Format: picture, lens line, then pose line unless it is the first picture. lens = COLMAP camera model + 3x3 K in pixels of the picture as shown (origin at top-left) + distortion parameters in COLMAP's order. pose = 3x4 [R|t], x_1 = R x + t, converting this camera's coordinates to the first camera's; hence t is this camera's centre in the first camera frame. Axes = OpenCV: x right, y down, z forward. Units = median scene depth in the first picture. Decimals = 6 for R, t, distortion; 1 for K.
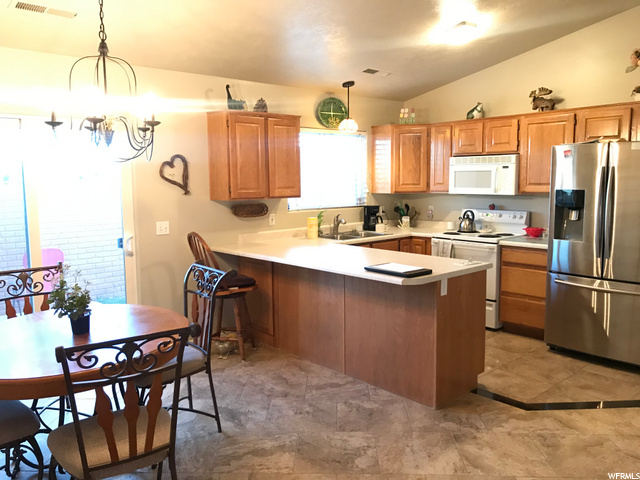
lens RADIAL K [[517.2, 0, 306.1], [0, 517.2, 235.2], [0, 0, 1]] dist [0.026035, -0.036481]
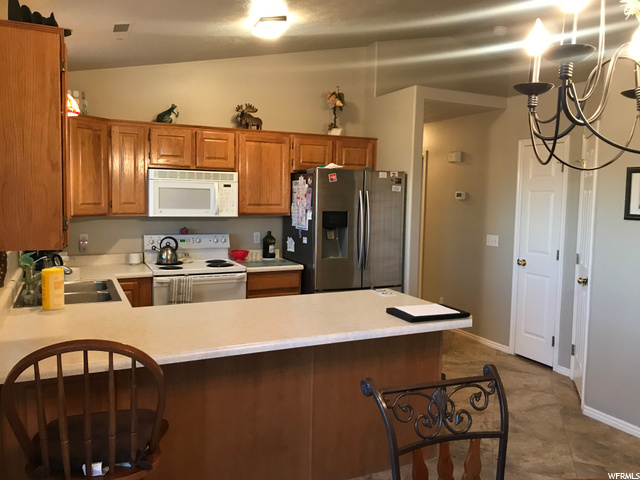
lens RADIAL K [[517.2, 0, 321.1], [0, 517.2, 237.4], [0, 0, 1]] dist [0.026035, -0.036481]
pose [[0.275546, -0.064221, 0.959140, -0.394027], [0.085362, 0.995459, 0.042130, -0.061372], [-0.957490, 0.070265, 0.279777, 0.558282]]
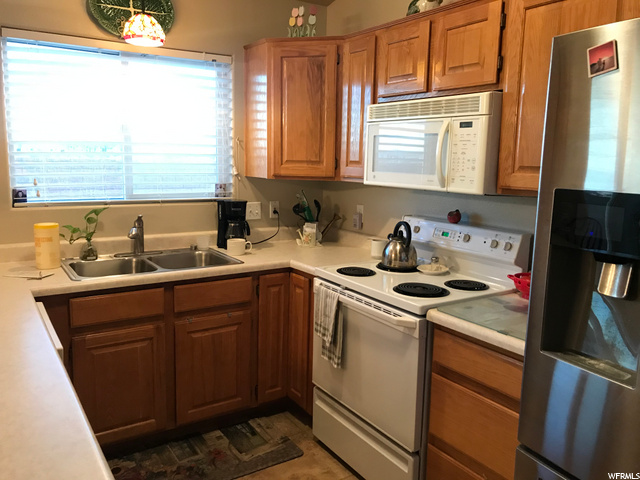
lens RADIAL K [[517.2, 0, 315.1], [0, 517.2, 234.8], [0, 0, 1]] dist [0.026035, -0.036481]
pose [[0.990117, 0.053132, -0.129791, 0.300003], [-0.048340, 0.998038, 0.039800, -0.051308], [0.131651, -0.033132, 0.990742, 0.537531]]
